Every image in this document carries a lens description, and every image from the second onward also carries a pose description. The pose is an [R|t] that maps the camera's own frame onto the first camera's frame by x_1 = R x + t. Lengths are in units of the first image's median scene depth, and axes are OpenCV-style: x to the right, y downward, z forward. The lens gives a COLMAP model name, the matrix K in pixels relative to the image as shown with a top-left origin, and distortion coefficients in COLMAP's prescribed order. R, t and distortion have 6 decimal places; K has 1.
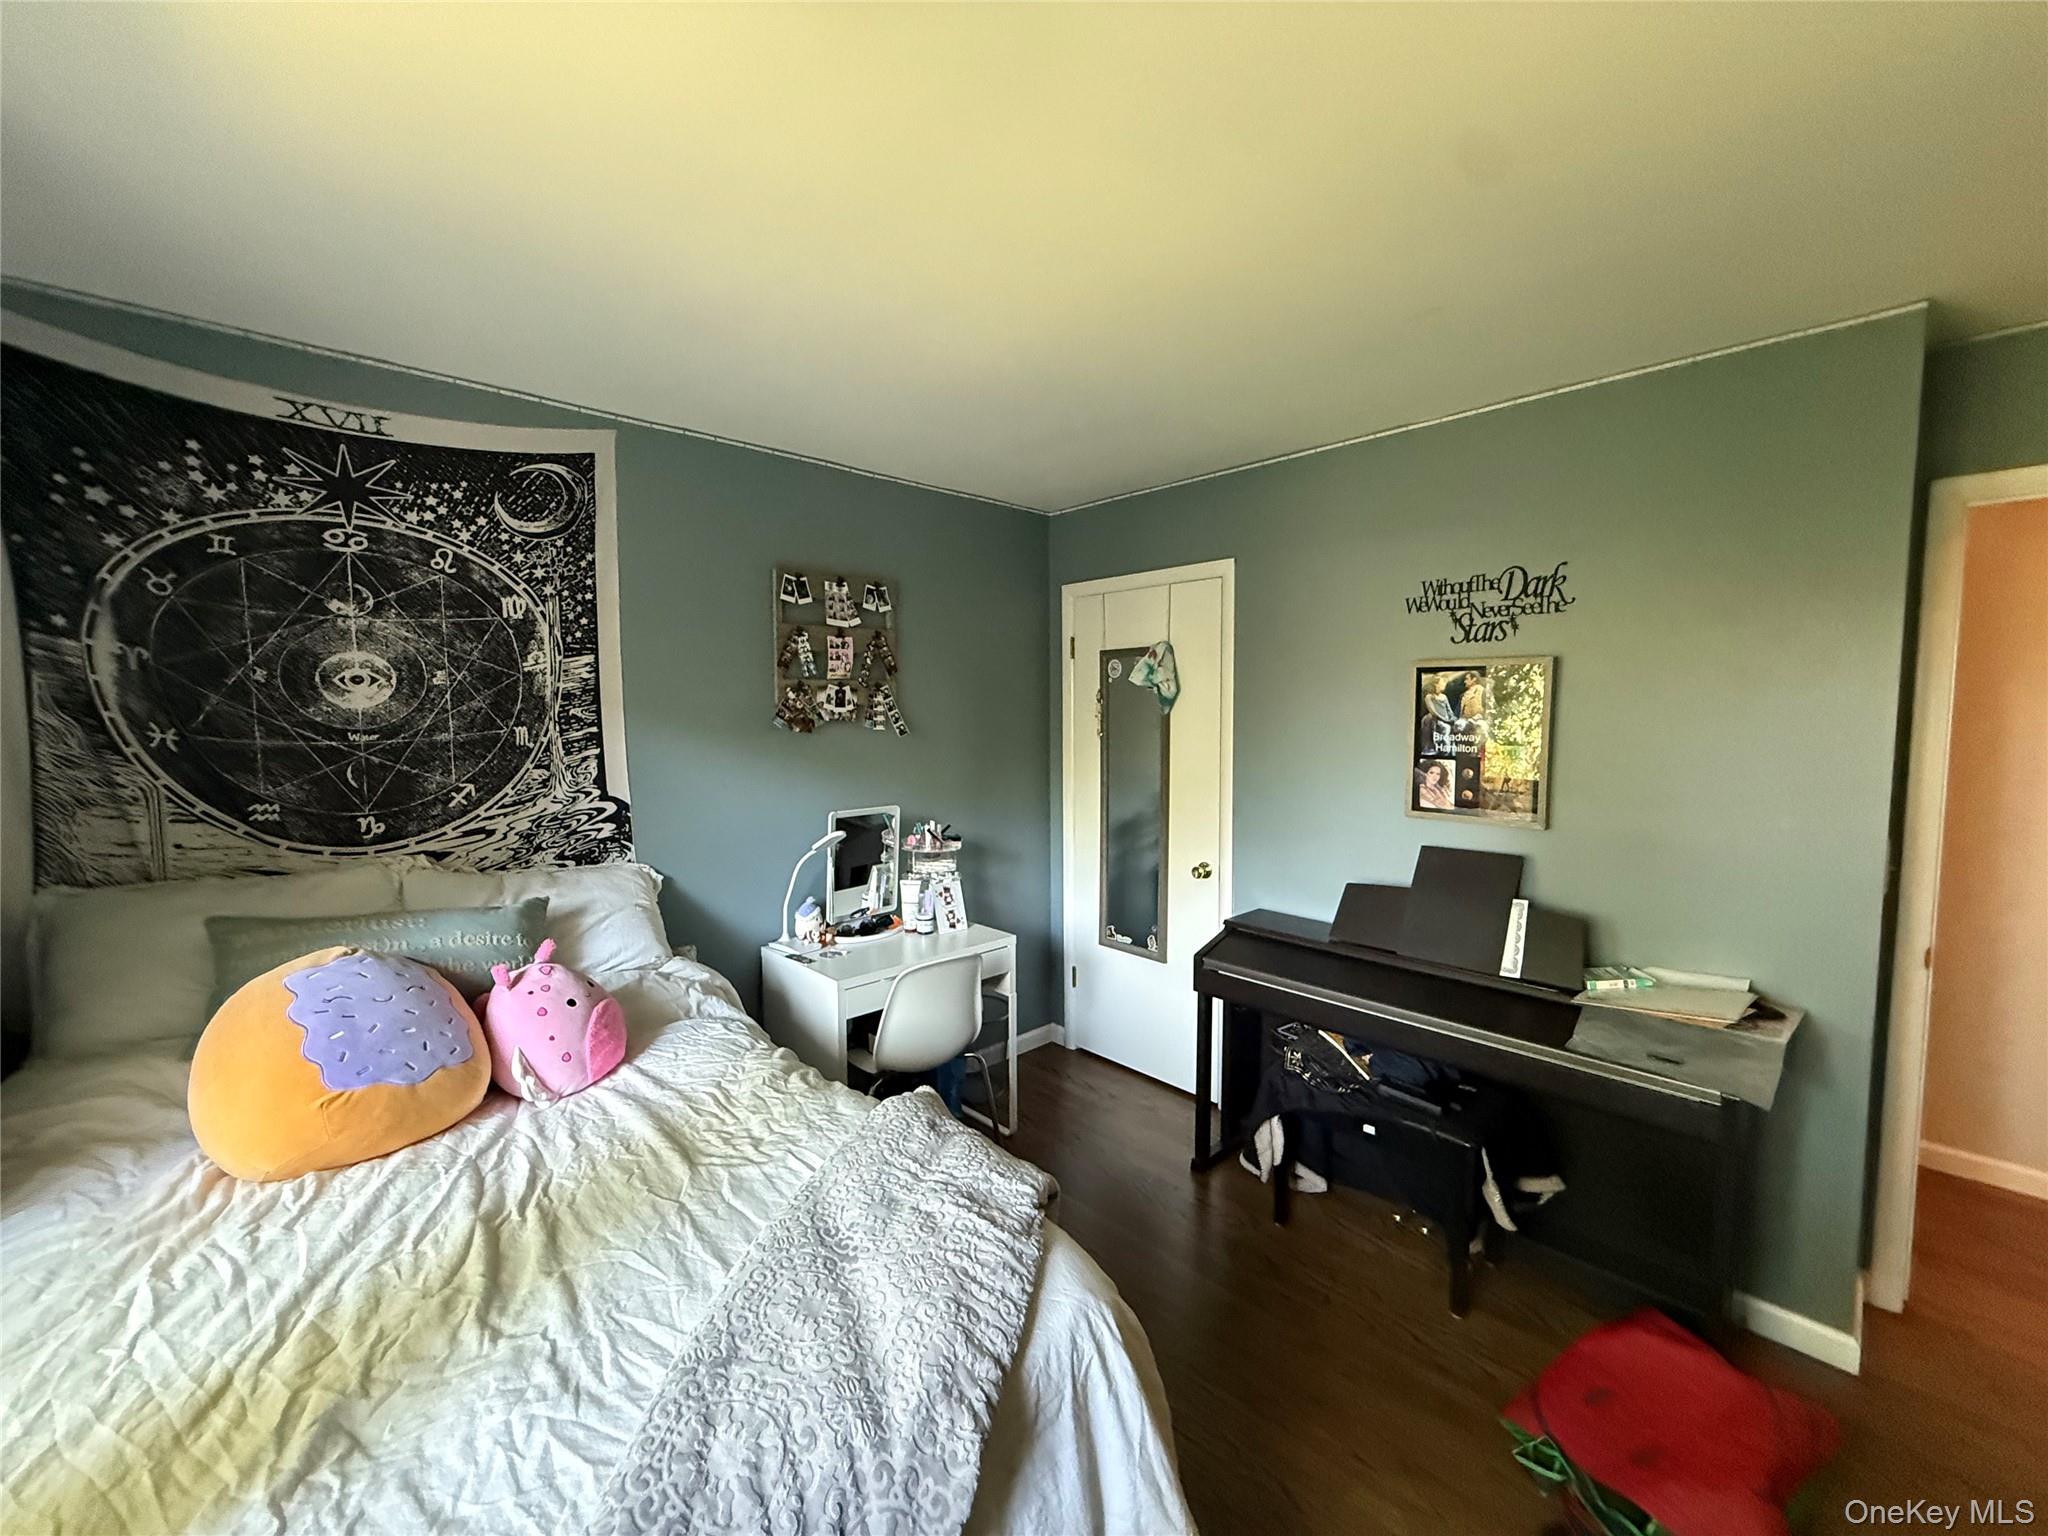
lens RADIAL K [[824.7, 0, 1024.5], [0, 824.7, 763.8], [0, 0, 1]] dist [-0.000479, -0.000035]
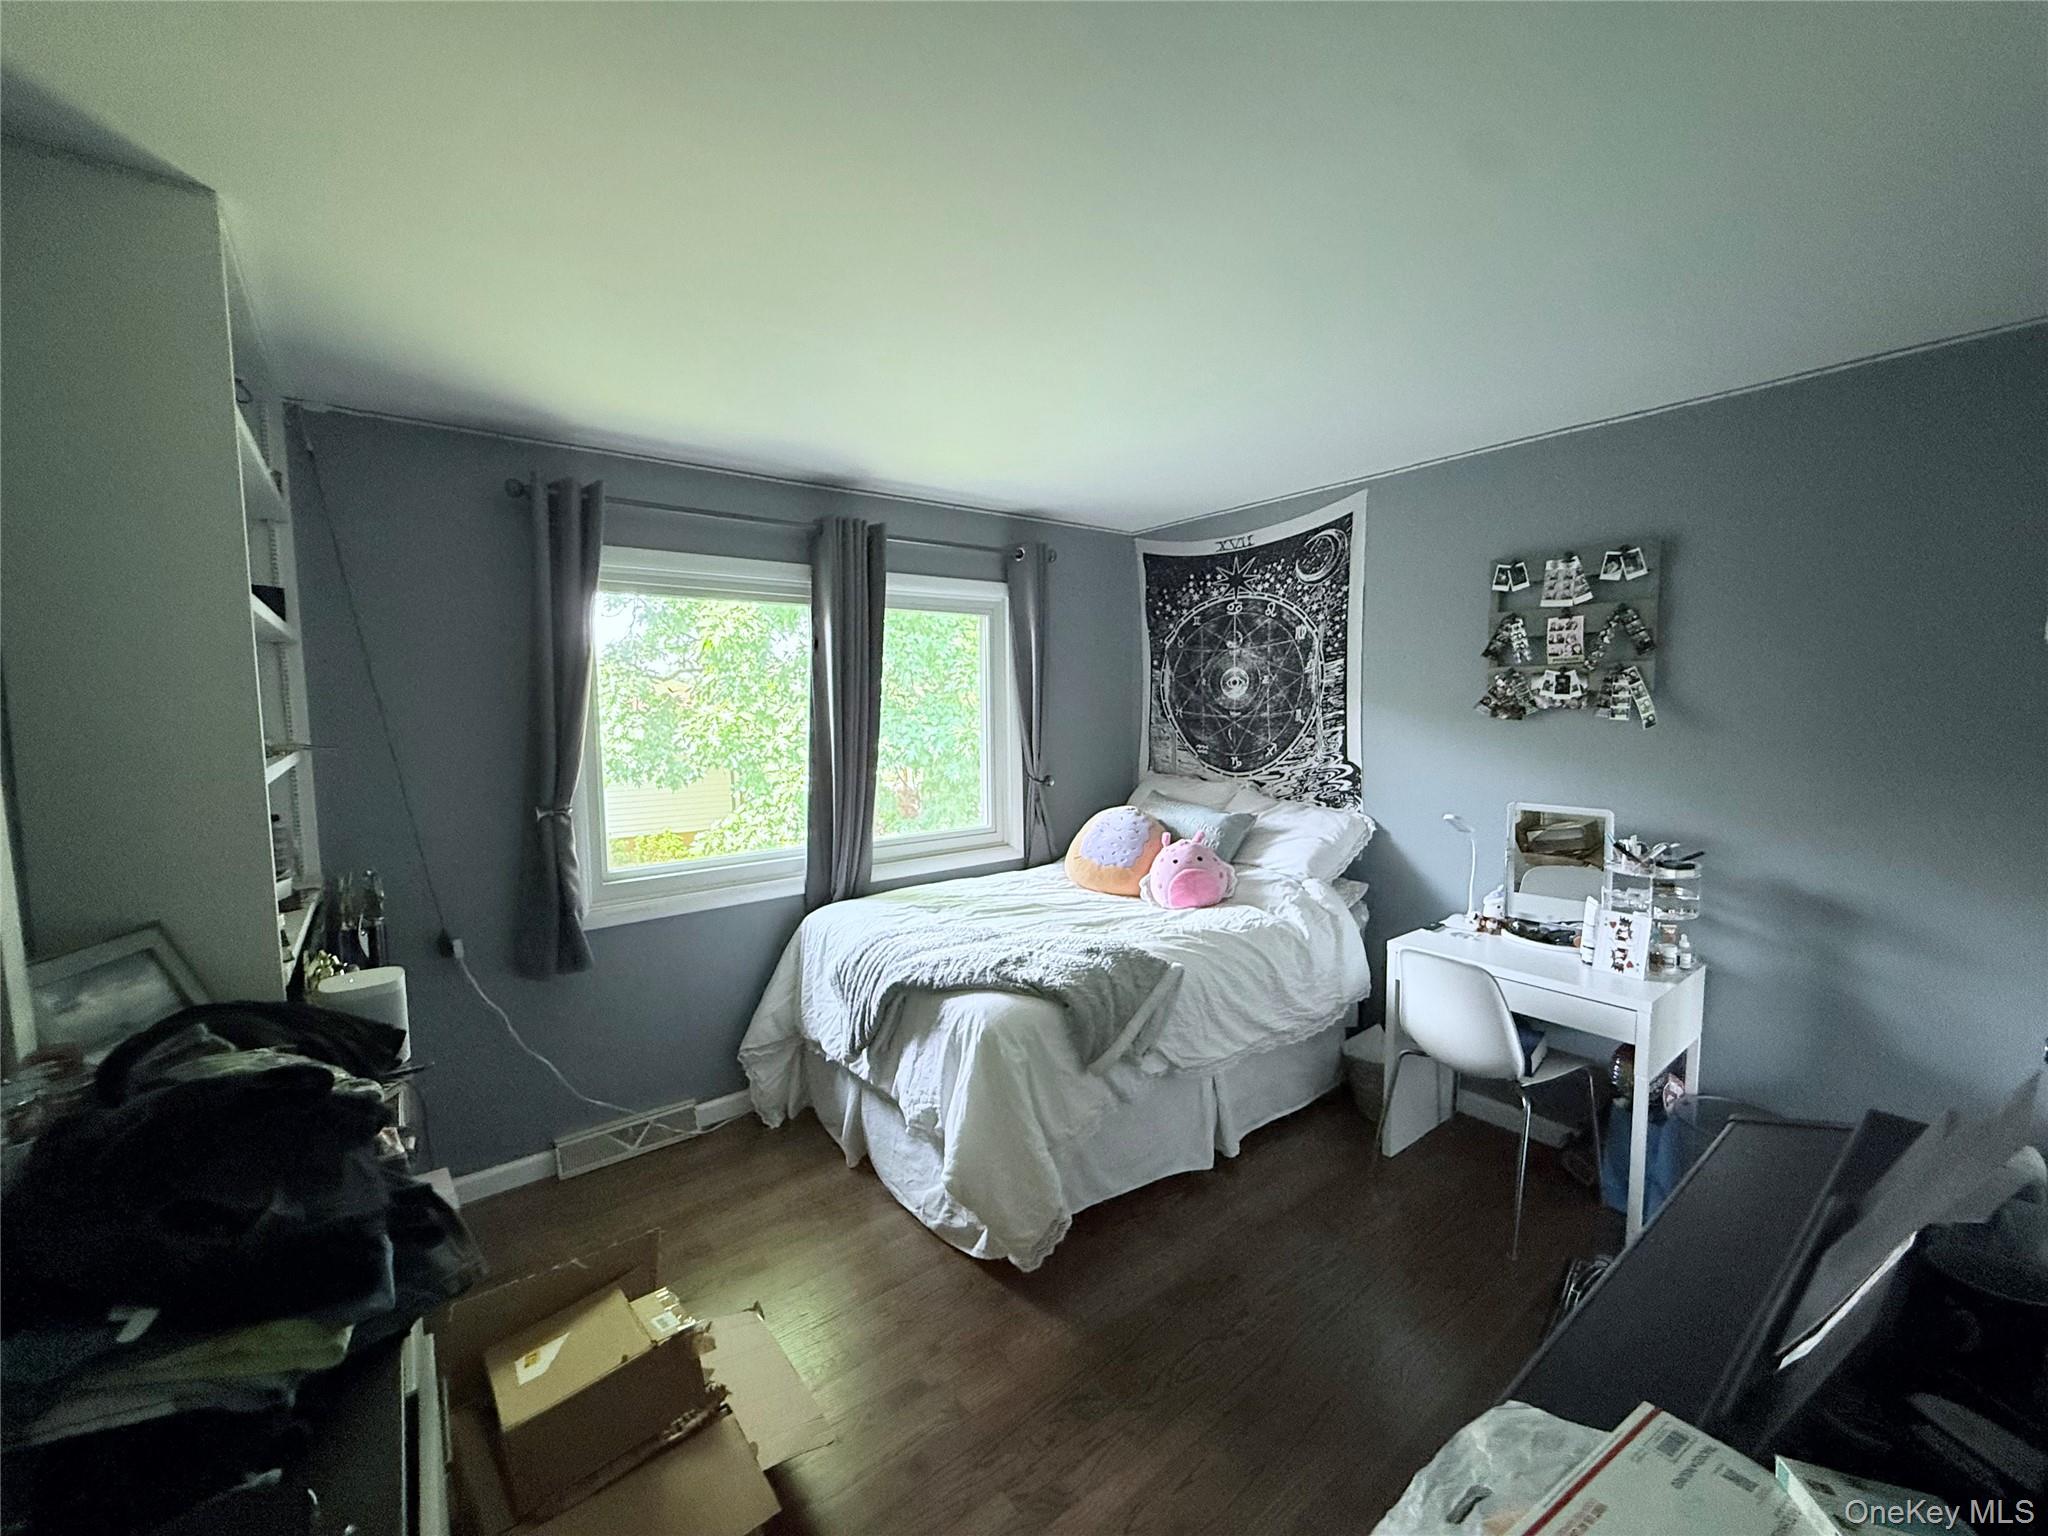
lens RADIAL K [[824.7, 0, 1025.2], [0, 824.7, 771.2], [0, 0, 1]] dist [-0.000479, -0.000035]
pose [[-0.101459, 0.086918, -0.991035, 0.947006], [-0.058036, 0.993962, 0.093116, -0.042260], [0.993145, 0.066964, -0.095803, 0.621330]]
